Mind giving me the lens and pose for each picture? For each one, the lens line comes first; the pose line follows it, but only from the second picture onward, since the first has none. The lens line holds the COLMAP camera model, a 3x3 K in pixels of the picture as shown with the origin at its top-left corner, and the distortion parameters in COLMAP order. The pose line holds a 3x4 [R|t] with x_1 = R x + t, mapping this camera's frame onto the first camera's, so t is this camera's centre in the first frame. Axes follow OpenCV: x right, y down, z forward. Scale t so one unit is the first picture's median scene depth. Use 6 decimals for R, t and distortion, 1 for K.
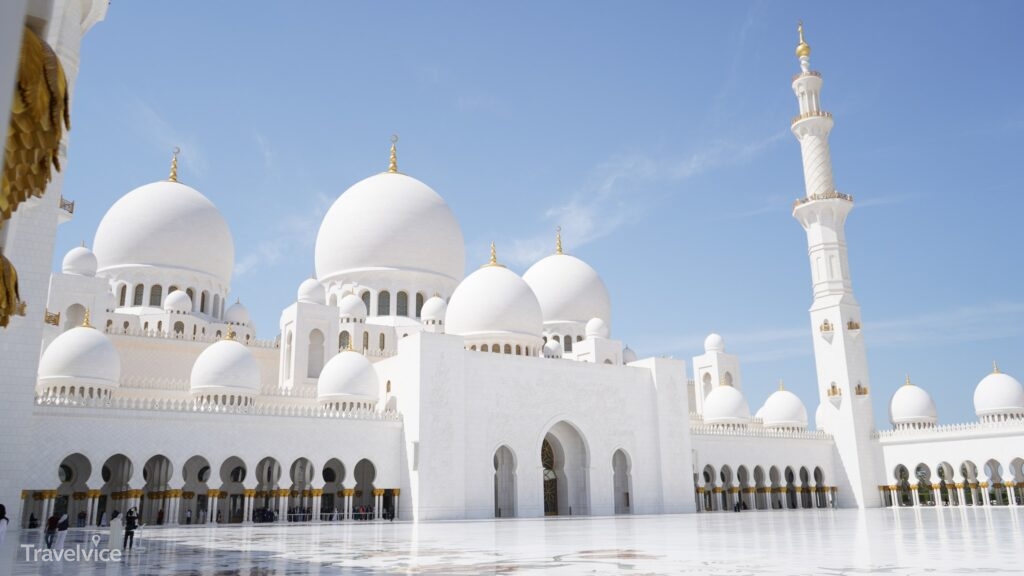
lens RADIAL K [[808.2, 0, 504.2], [0, 808.2, 286.4], [0, 0, 1]] dist [-0.000671, -0.031383]
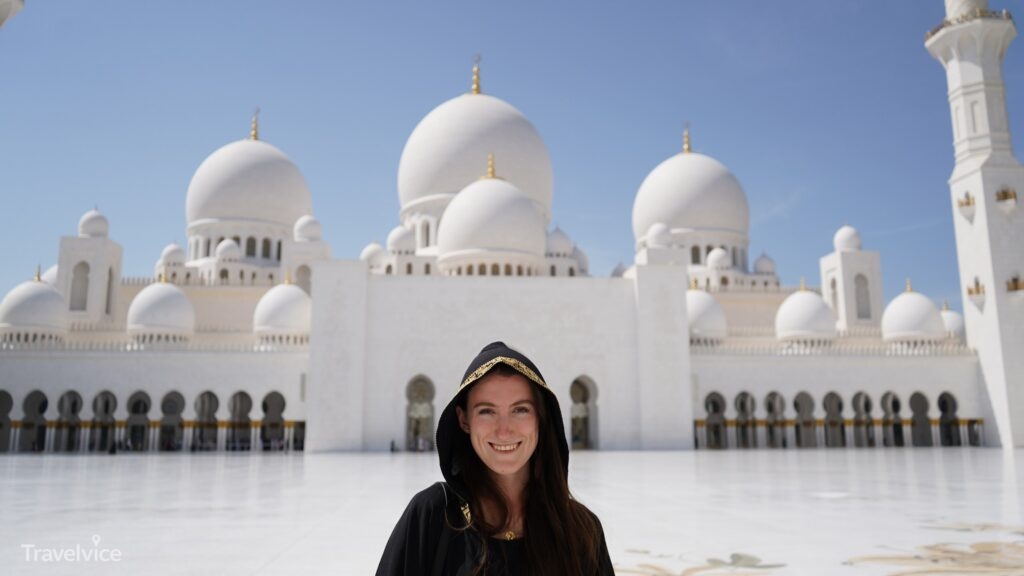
lens RADIAL K [[808.2, 0, 507.8], [0, 808.2, 292.1], [0, 0, 1]] dist [-0.000671, -0.031383]
pose [[0.887890, -0.069495, -0.454777, 0.389000], [0.110399, 0.991826, 0.063977, 0.042599], [0.446614, -0.107012, 0.888304, 0.180791]]
